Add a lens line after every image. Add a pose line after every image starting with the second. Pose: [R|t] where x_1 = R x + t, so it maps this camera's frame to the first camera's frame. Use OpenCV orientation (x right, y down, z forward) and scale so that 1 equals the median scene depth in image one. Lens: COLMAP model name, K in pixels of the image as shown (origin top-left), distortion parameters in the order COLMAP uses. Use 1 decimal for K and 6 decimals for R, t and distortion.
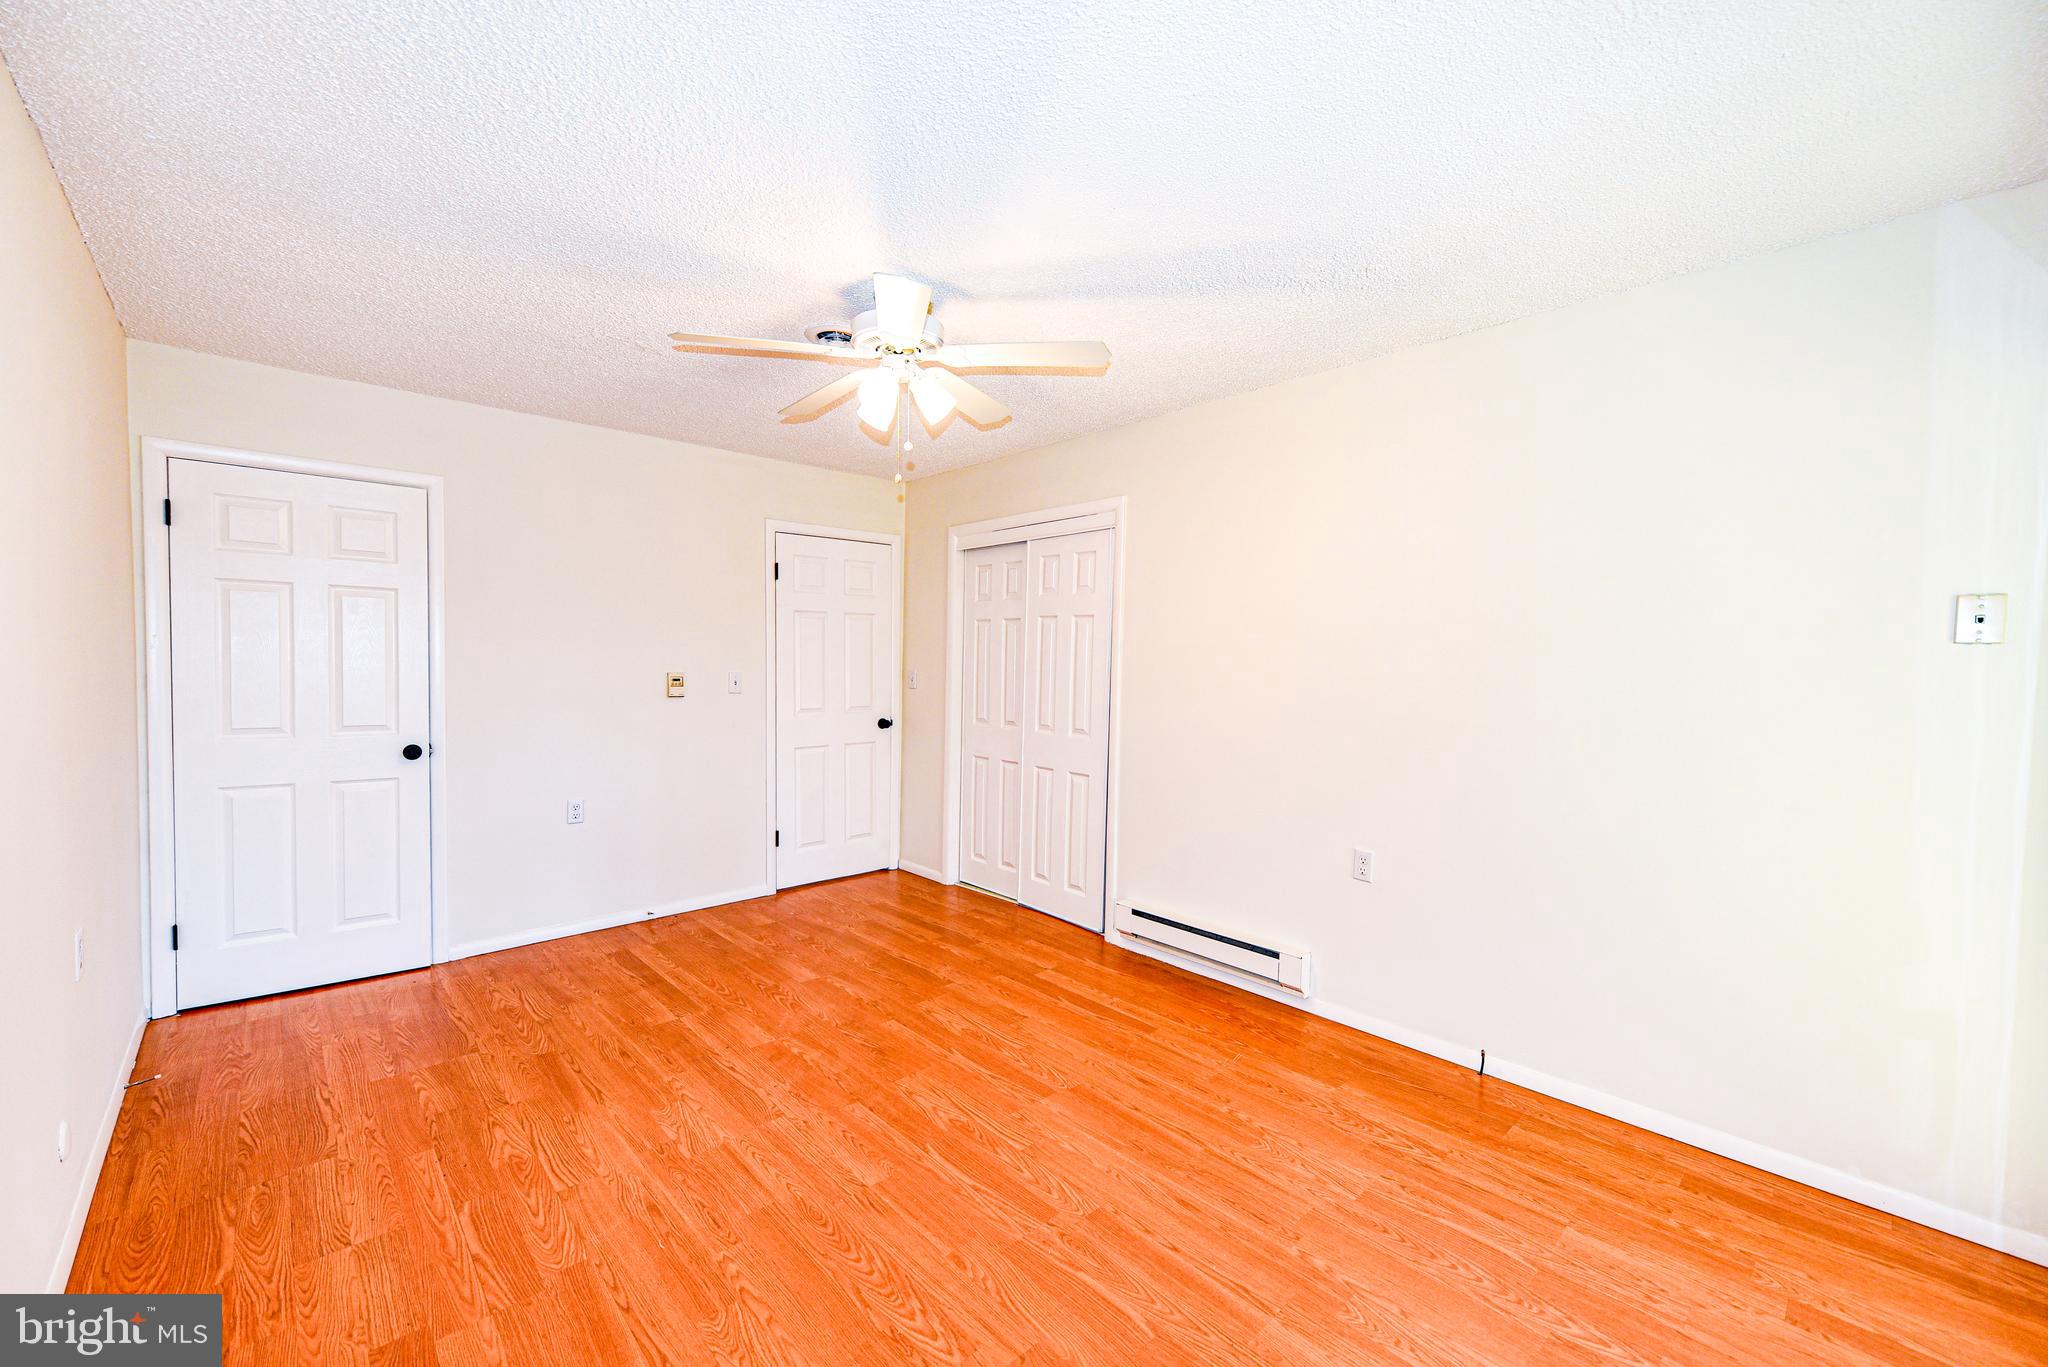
lens RADIAL K [[821.5, 0, 1031.6], [0, 821.5, 690.3], [0, 0, 1]] dist [-0.014528, 0.004042]
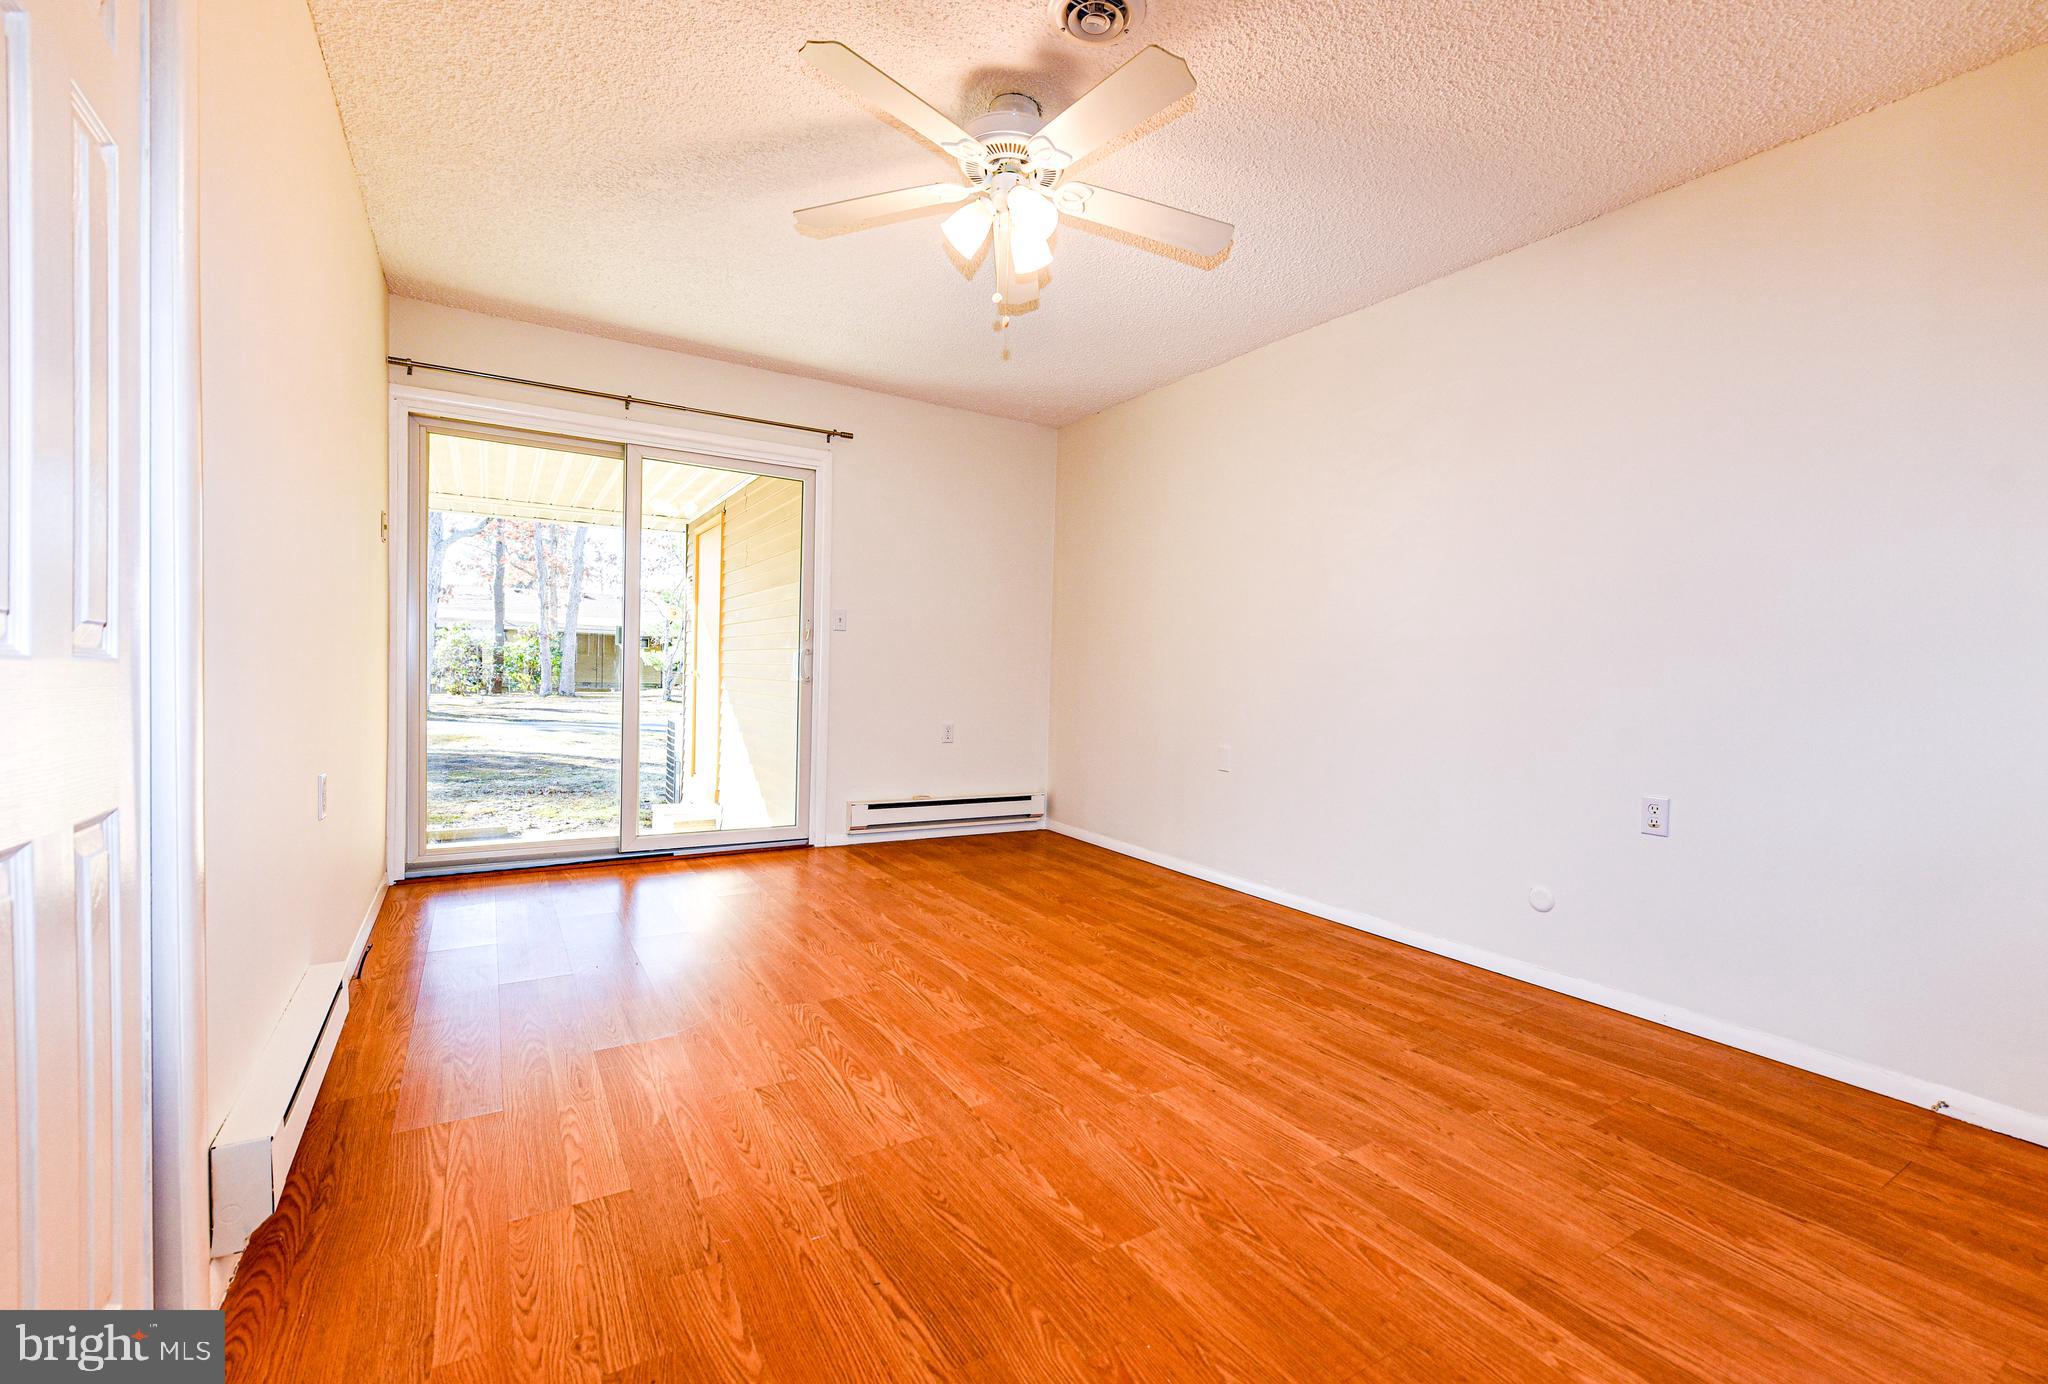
lens RADIAL K [[867.1, 0, 1021.9], [0, 867.1, 696.8], [0, 0, 1]] dist [-0.000058, 0.000018]
pose [[-0.976794, -0.053400, 0.207418, -0.380299], [-0.040245, 0.996932, 0.067135, 0.070238], [-0.210367, 0.057230, -0.975946, 1.888575]]
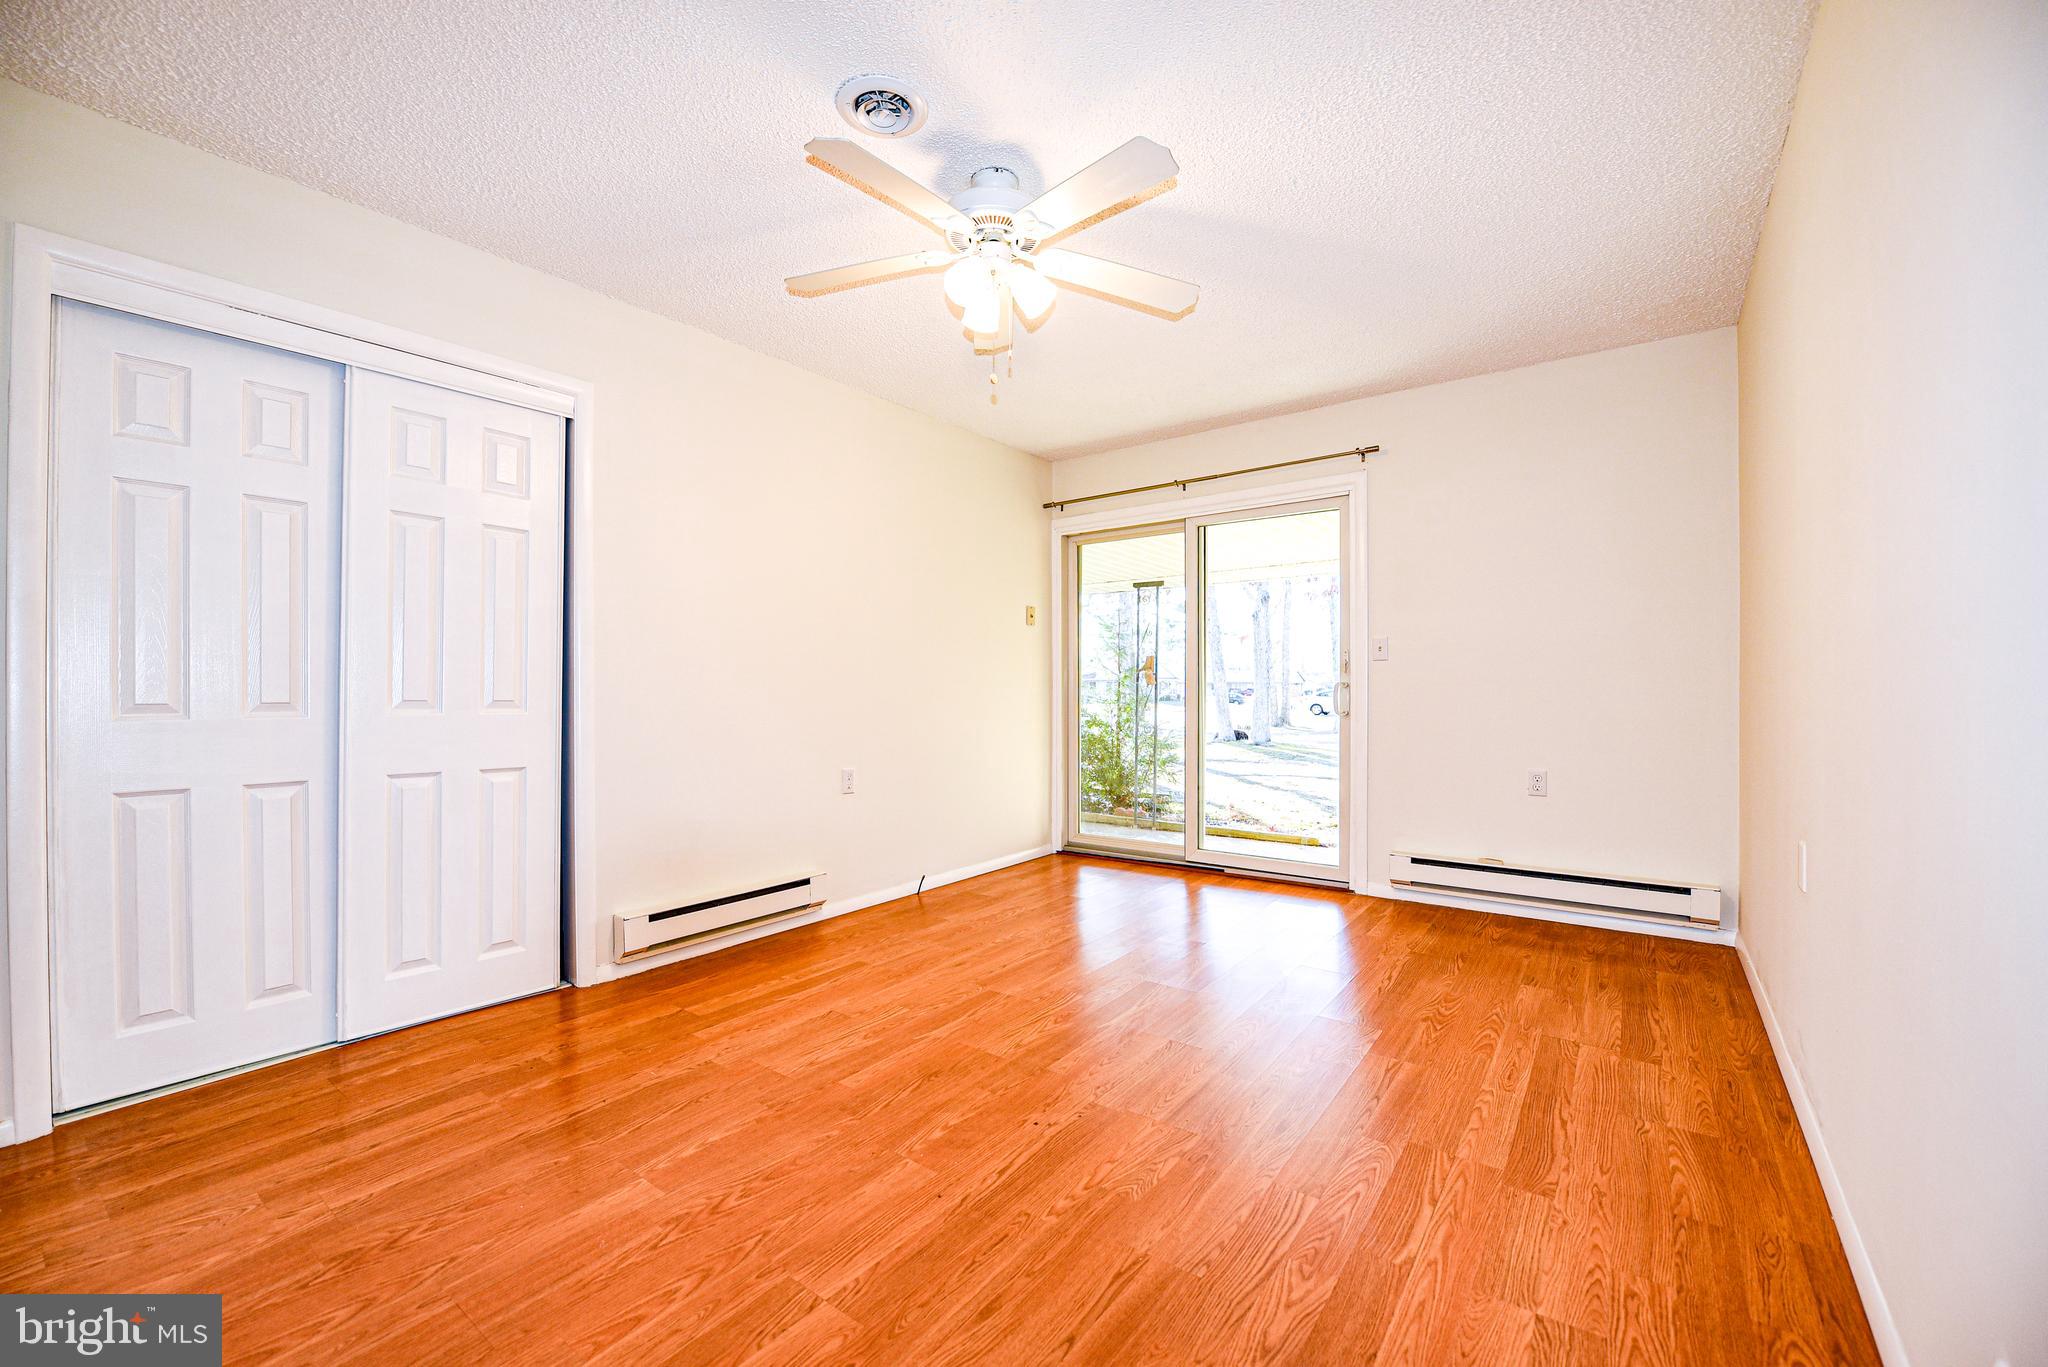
lens RADIAL K [[821.5, 0, 1031.6], [0, 821.5, 690.3], [0, 0, 1]] dist [-0.014528, 0.004042]
pose [[-0.176238, -0.025382, 0.984020, -1.057414], [0.035318, 0.998861, 0.032091, 0.052127], [-0.983714, 0.040410, -0.175141, 1.120278]]
